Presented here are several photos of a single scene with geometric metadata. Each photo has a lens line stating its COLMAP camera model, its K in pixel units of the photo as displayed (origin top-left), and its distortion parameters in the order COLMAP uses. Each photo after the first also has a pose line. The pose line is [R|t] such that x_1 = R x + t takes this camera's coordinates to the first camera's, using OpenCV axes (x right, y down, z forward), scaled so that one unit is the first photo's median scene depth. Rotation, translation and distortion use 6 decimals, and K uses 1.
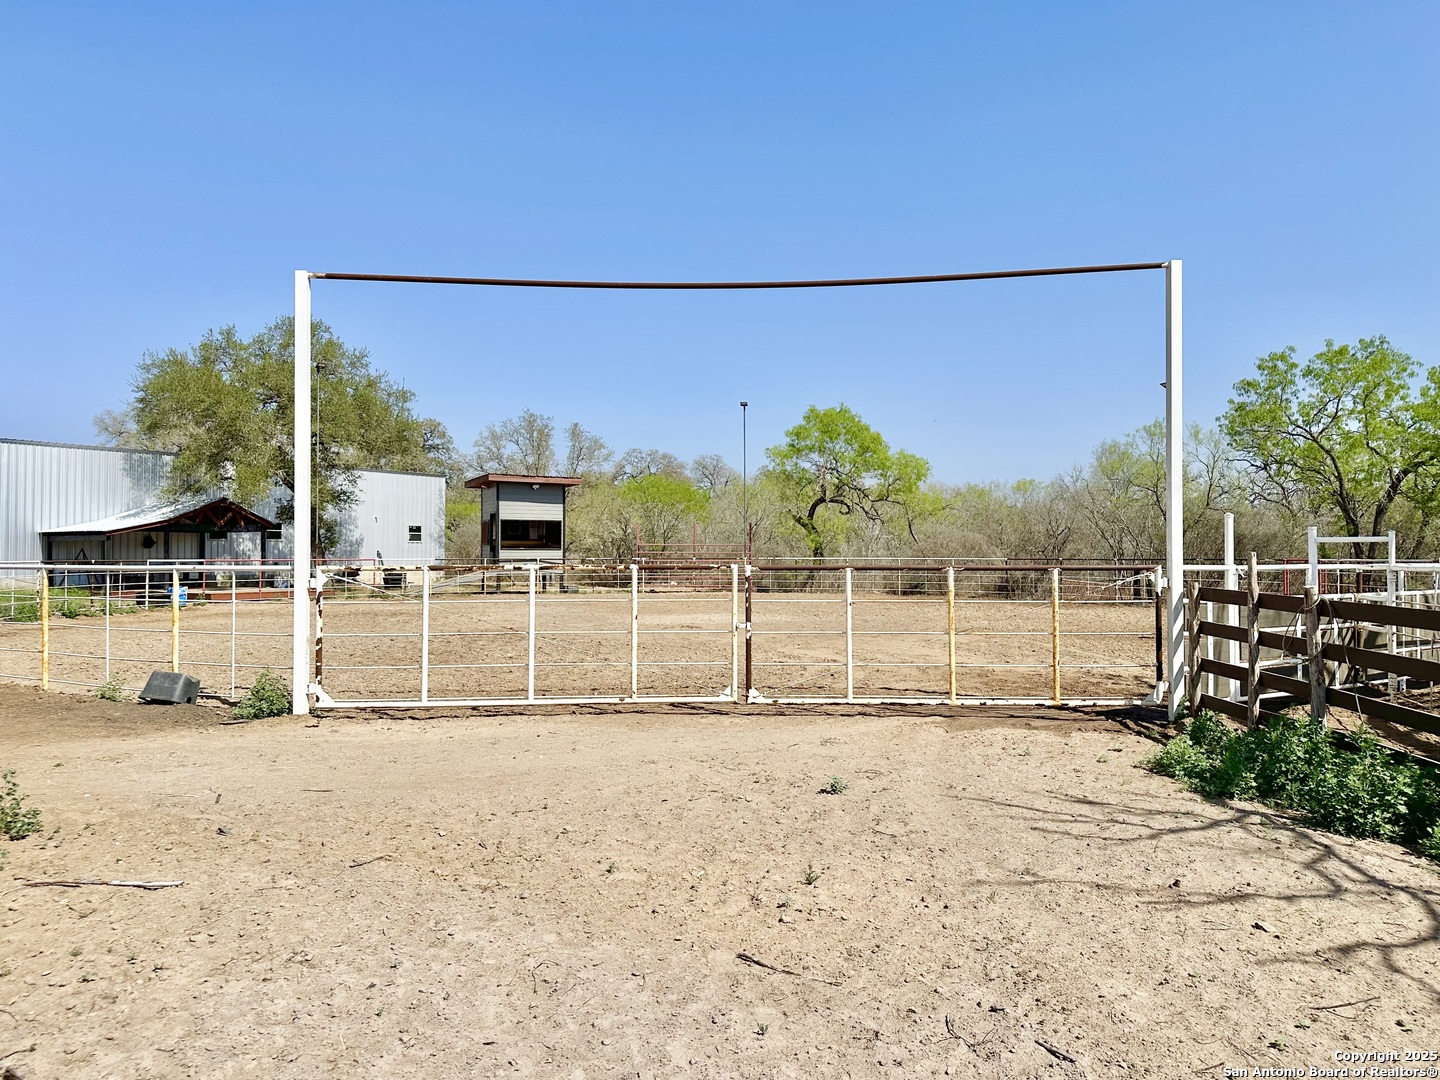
lens RADIAL K [[1003.4, 0, 729.3], [0, 1003.4, 538.6], [0, 0, 1]] dist [0.158106, -0.267931]
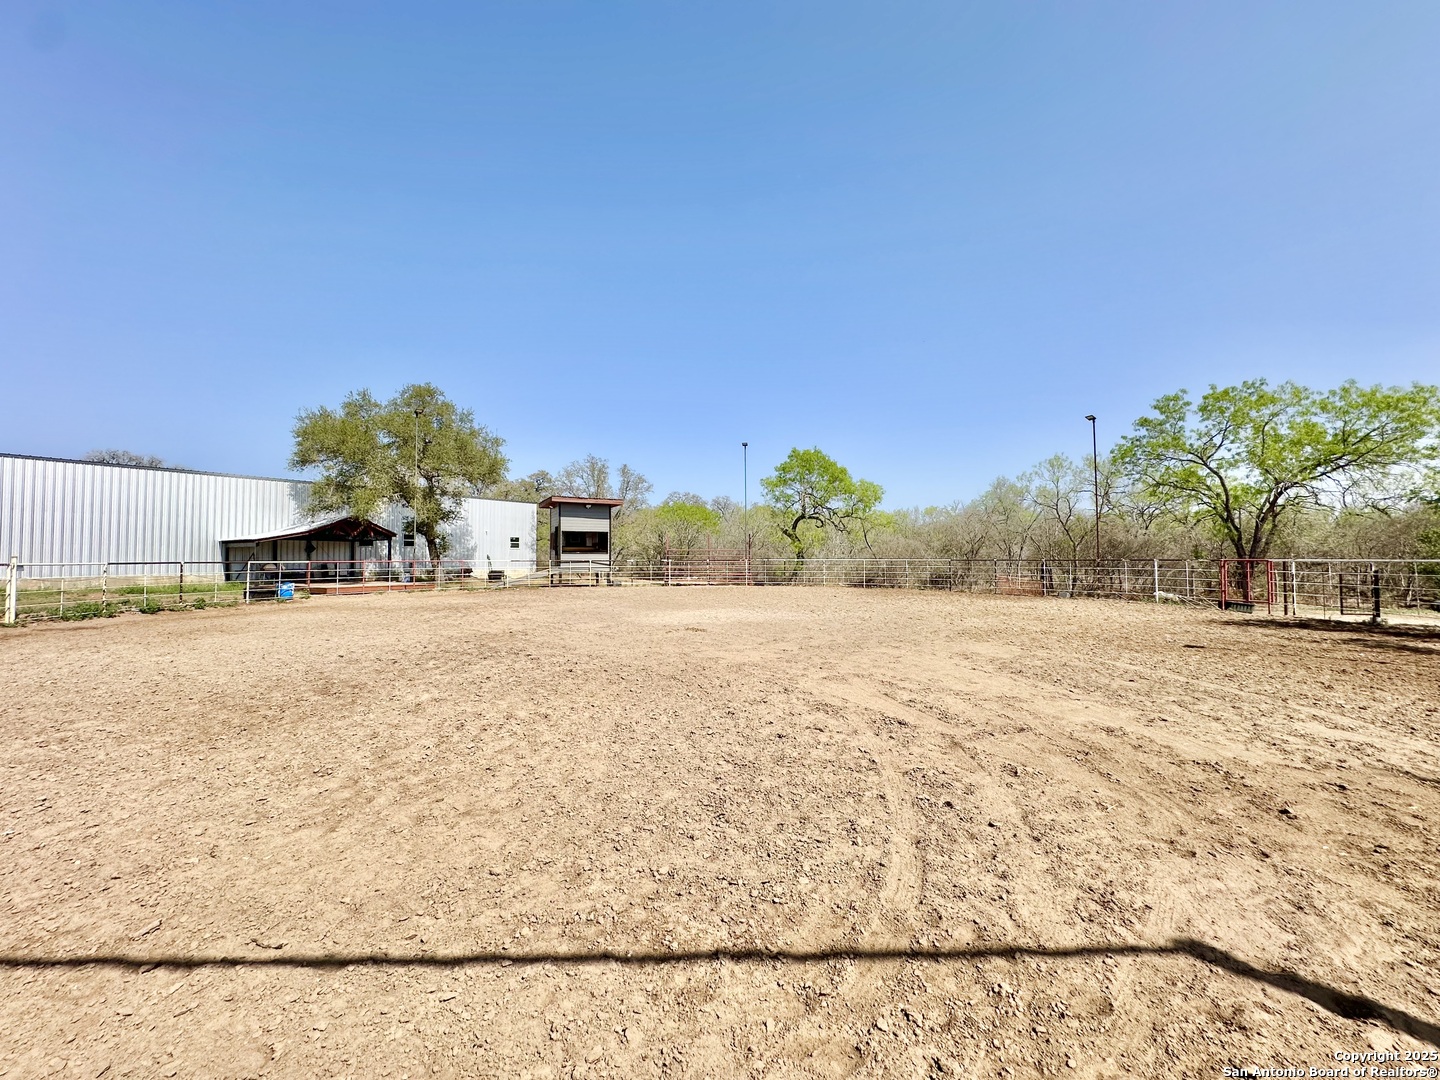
lens RADIAL K [[577.2, 0, 717.5], [0, 577.2, 535.6], [0, 0, 1]] dist [-0.001976, 0.000398]
pose [[0.999572, -0.002899, -0.029102, 0.000222], [0.002261, 0.999757, -0.021925, 0.004177], [0.029158, 0.021850, 0.999336, 0.236072]]
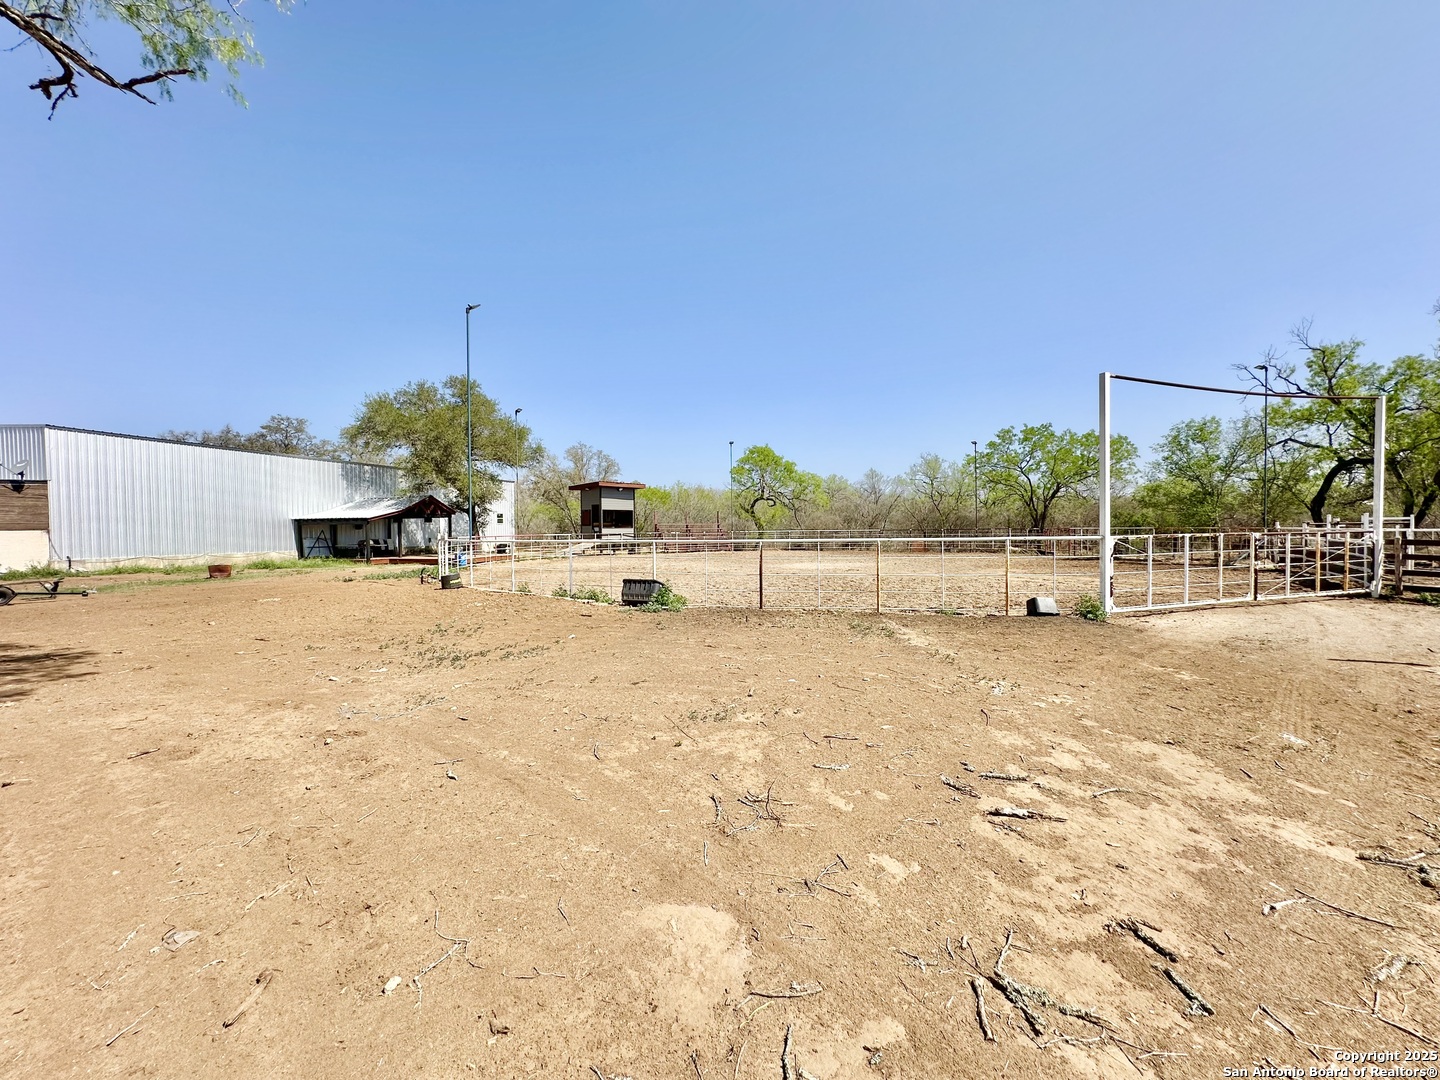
lens RADIAL K [[577.2, 0, 717.5], [0, 577.2, 535.6], [0, 0, 1]] dist [-0.001976, 0.000398]
pose [[0.947813, -0.015890, 0.318430, -0.330884], [0.007085, 0.999560, 0.028788, -0.002292], [-0.318747, -0.025030, 0.947509, 0.060319]]
